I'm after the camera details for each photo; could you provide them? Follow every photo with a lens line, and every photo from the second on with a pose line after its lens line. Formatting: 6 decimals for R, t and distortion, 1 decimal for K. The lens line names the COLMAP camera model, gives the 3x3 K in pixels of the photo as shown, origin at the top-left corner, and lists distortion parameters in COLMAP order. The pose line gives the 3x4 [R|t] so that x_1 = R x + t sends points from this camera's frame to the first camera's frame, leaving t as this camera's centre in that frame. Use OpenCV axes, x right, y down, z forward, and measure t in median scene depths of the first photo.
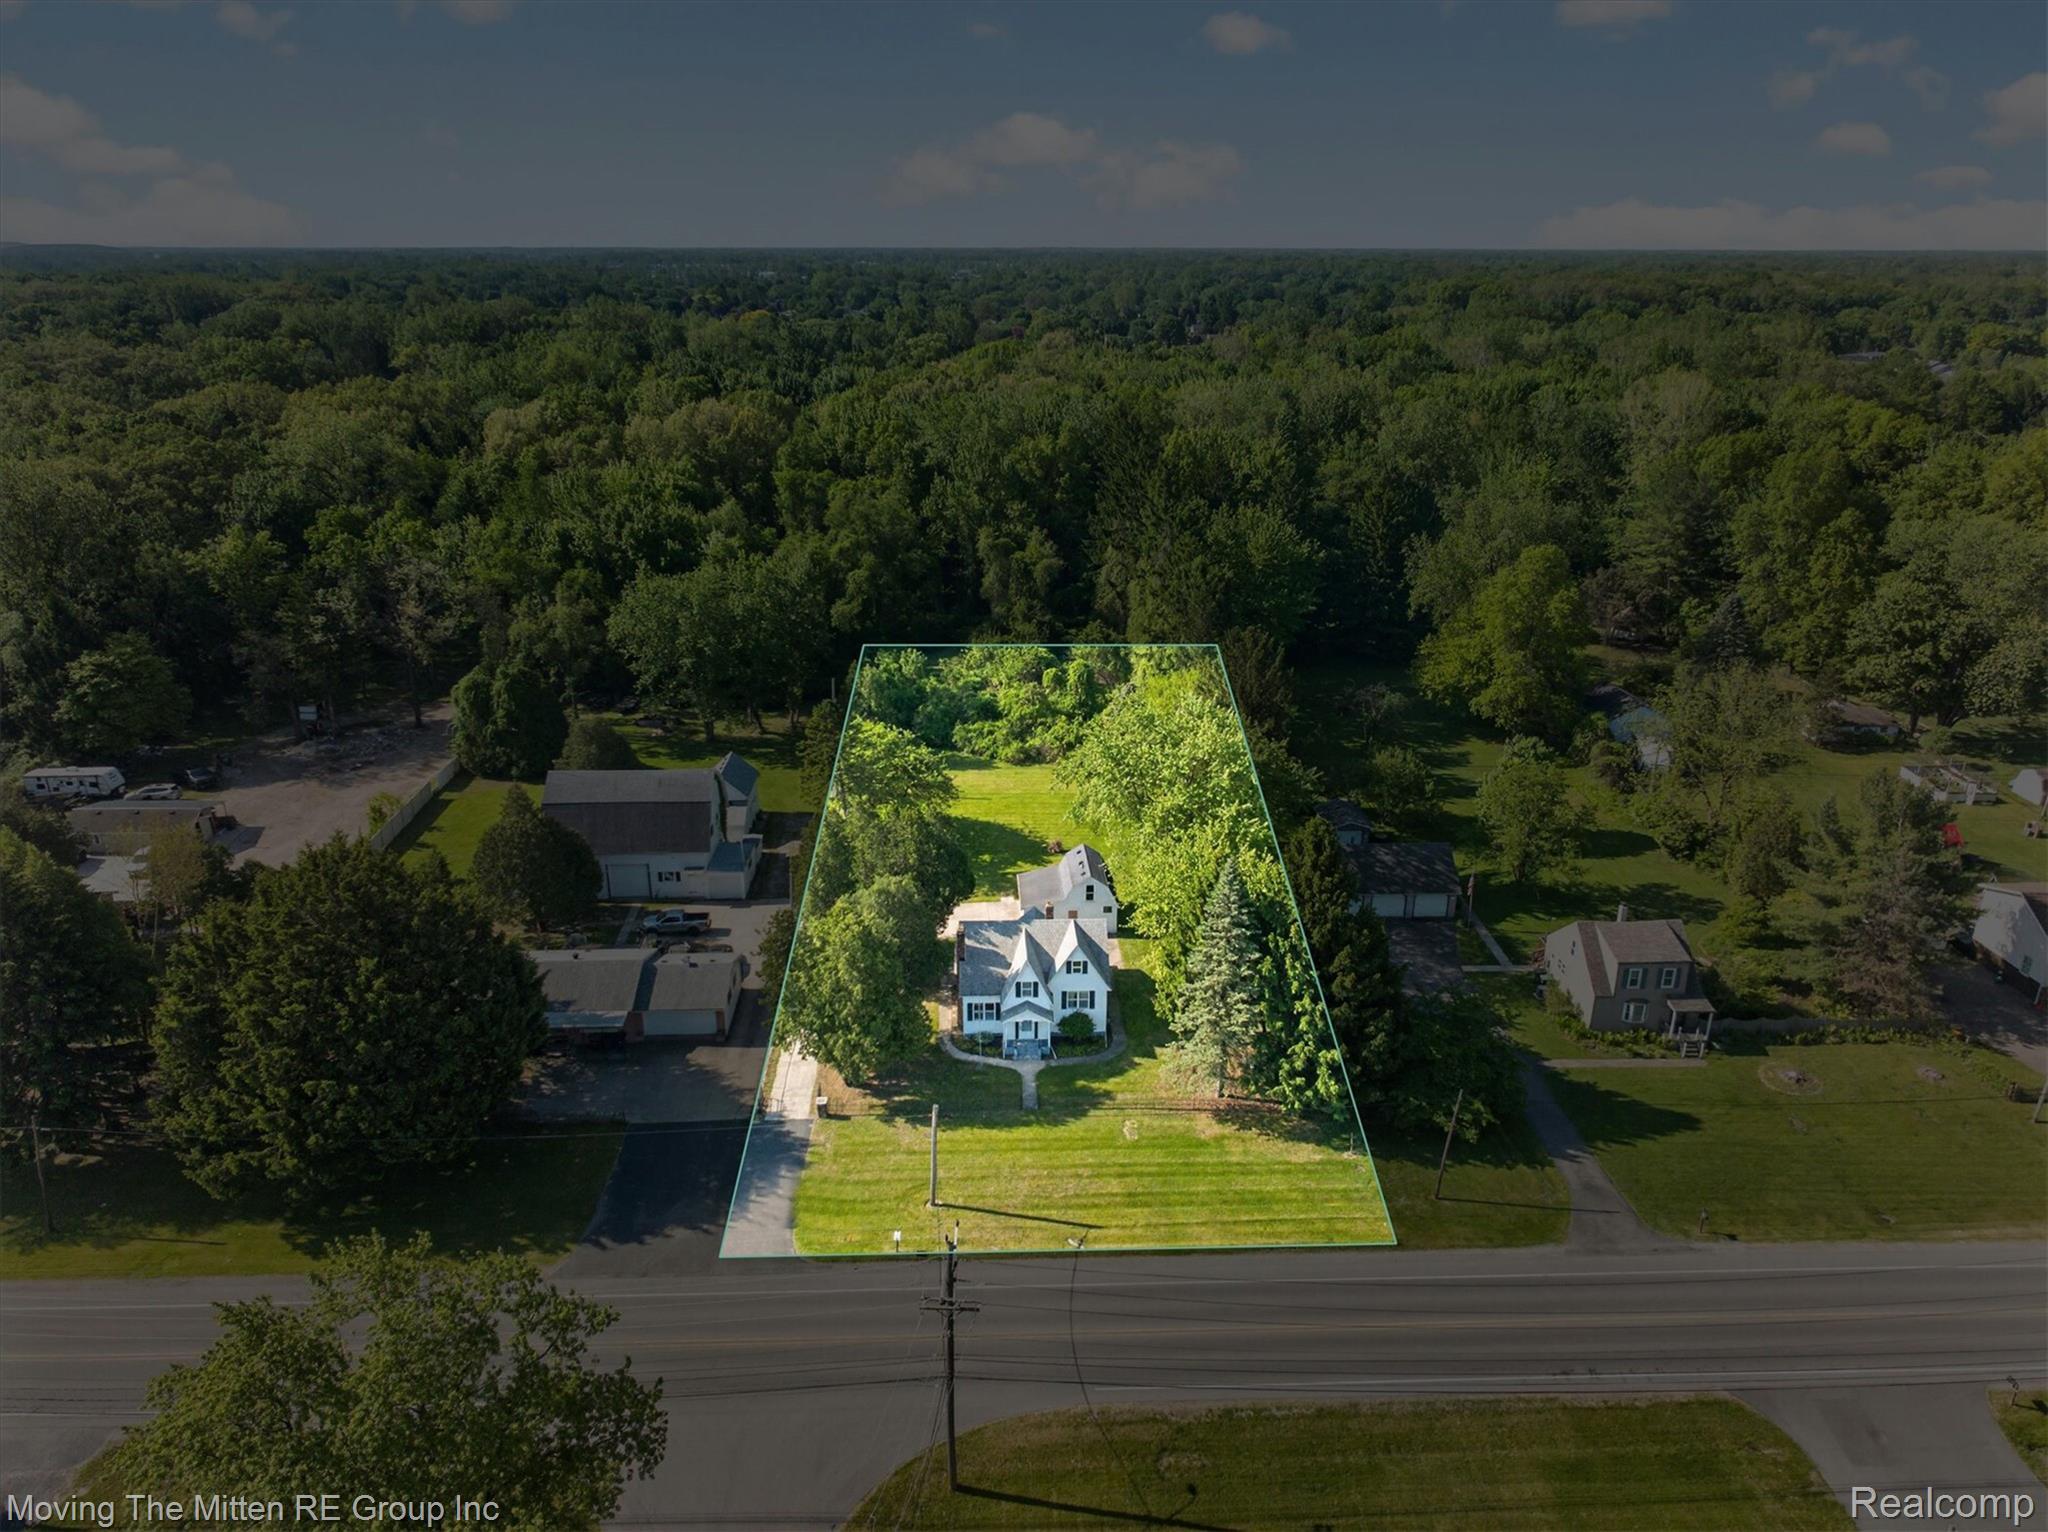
lens RADIAL K [[1417.2, 0, 1024.7], [0, 1417.2, 766.7], [0, 0, 1]] dist [0.005808, -0.009747]
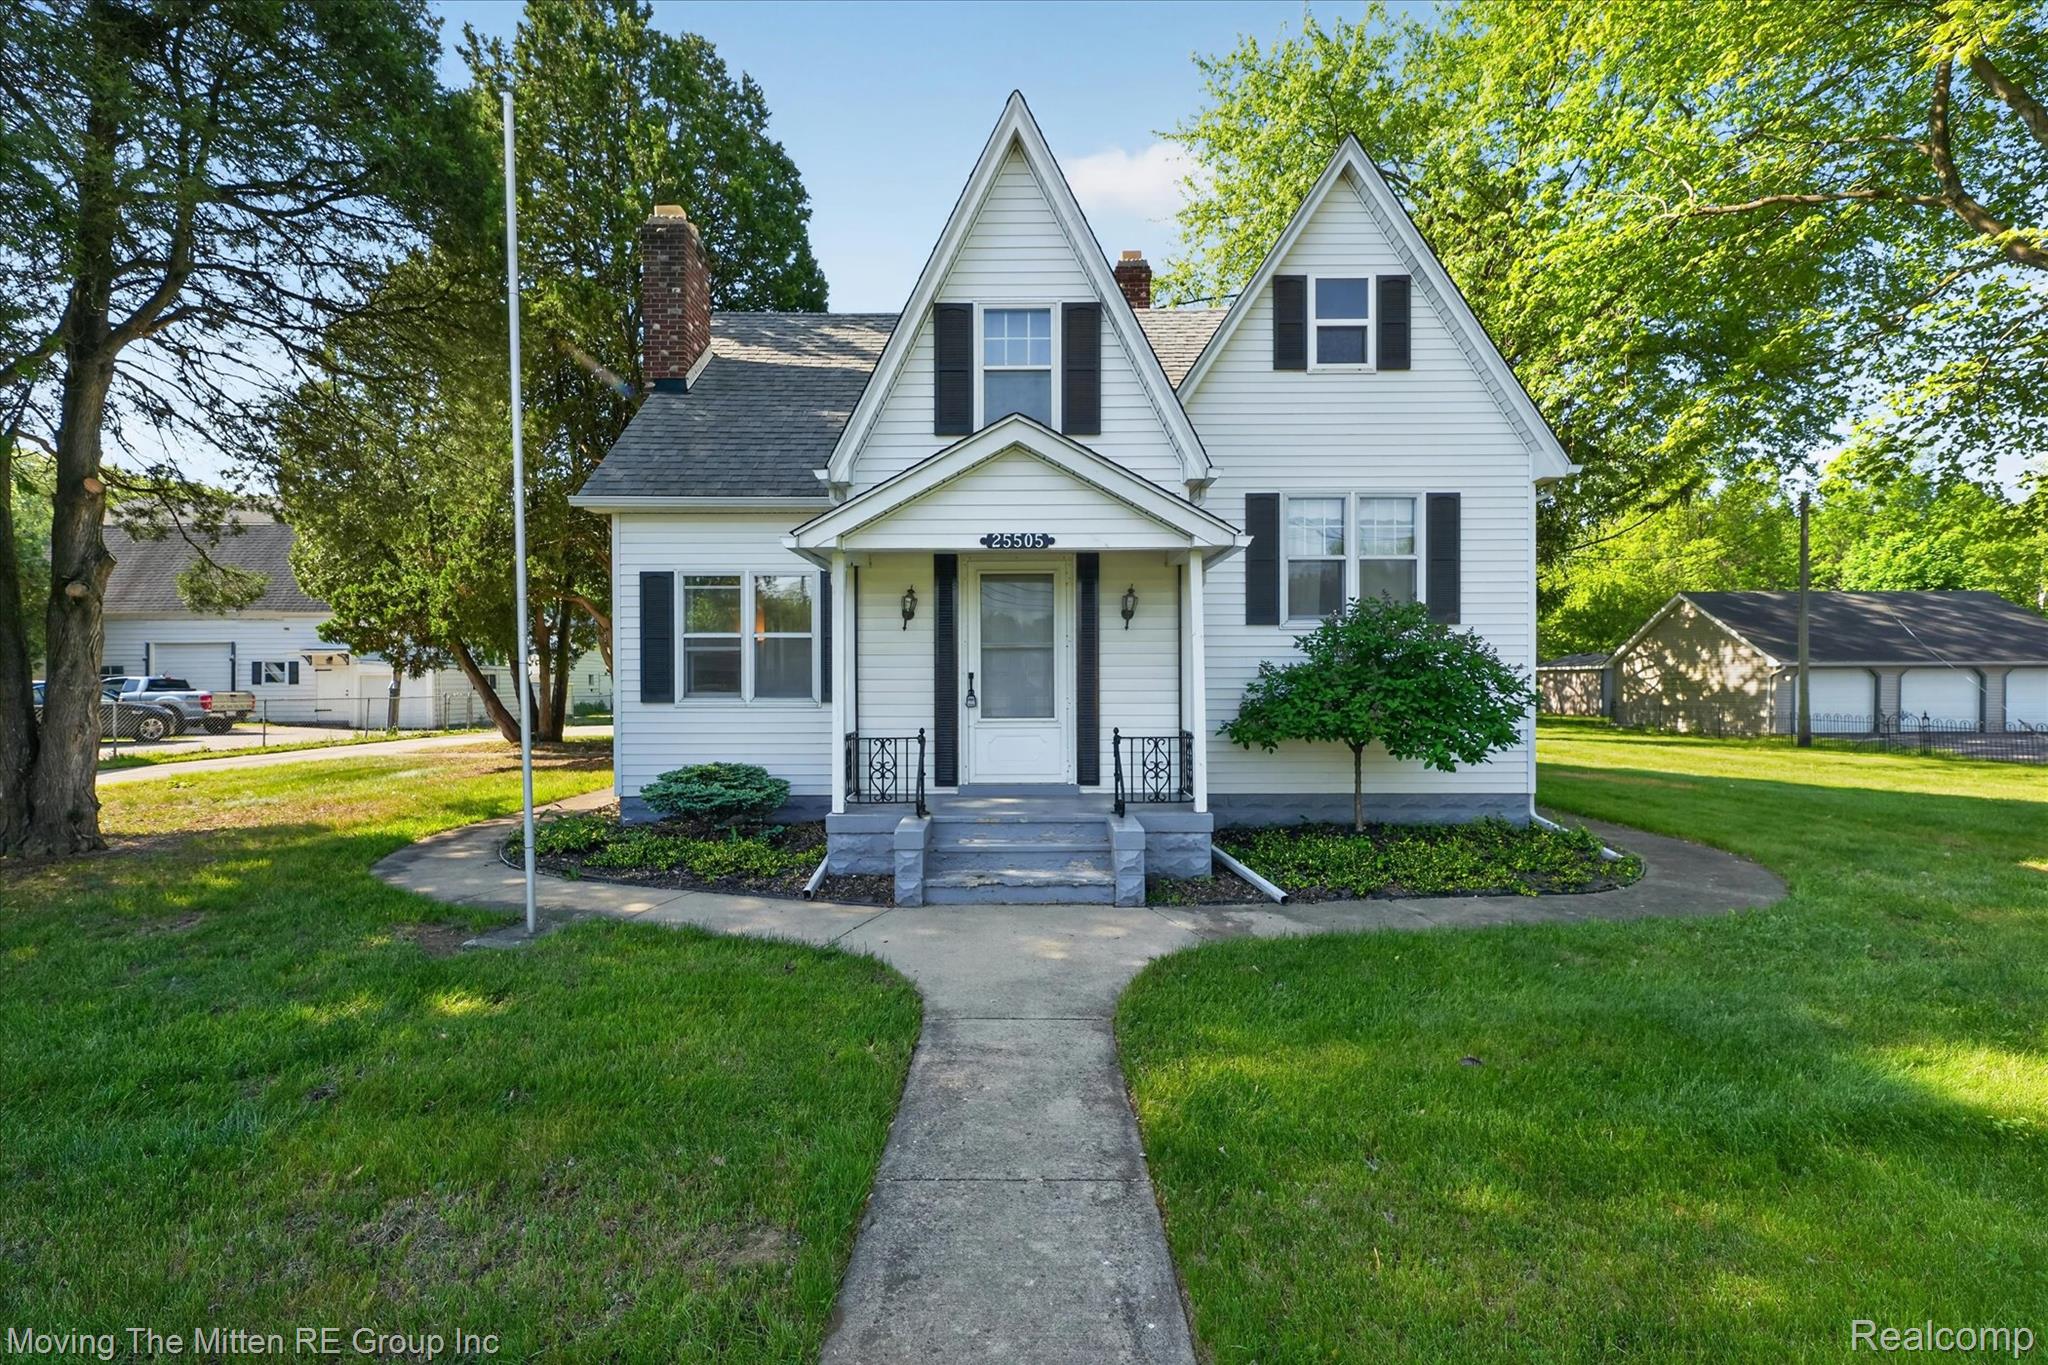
lens RADIAL K [[828.9, 0, 1016.6], [0, 828.9, 686.3], [0, 0, 1]] dist [-0.002296, -0.000308]
pose [[0.999230, -0.002774, -0.039147, 0.002317], [-0.010590, 0.941438, -0.337021, 0.109943], [0.037789, 0.337175, 0.940683, 0.483883]]
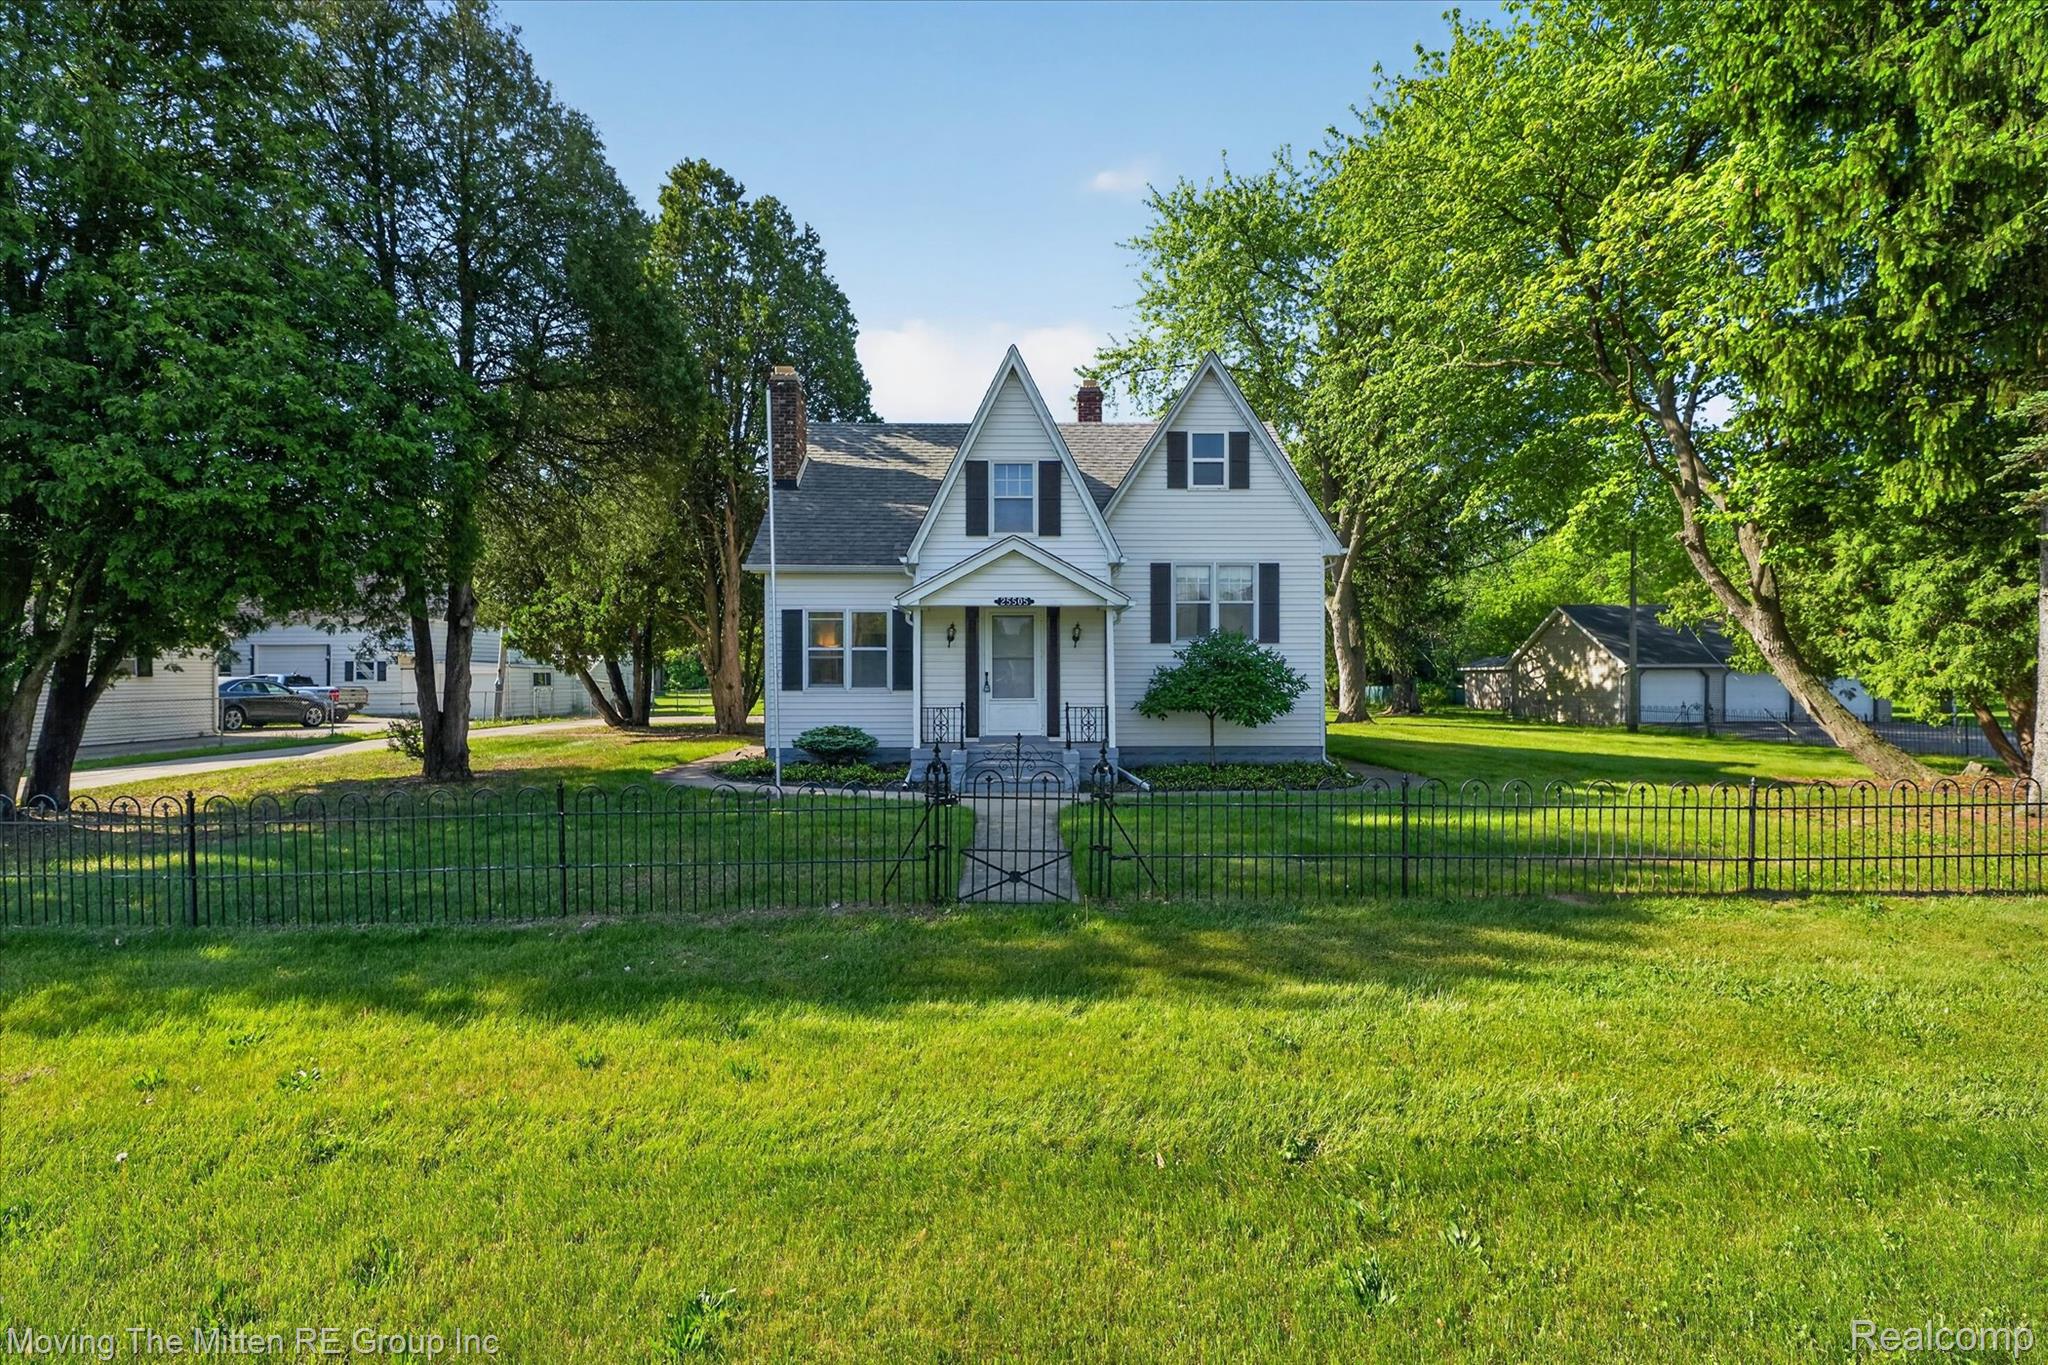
lens RADIAL K [[828.9, 0, 1022.1], [0, 828.9, 696.2], [0, 0, 1]] dist [-0.002296, -0.000308]
pose [[0.999864, -0.001729, -0.016392, 0.002708], [-0.003692, 0.945715, -0.324976, 0.120899], [0.016064, 0.324992, 0.945580, 0.454805]]
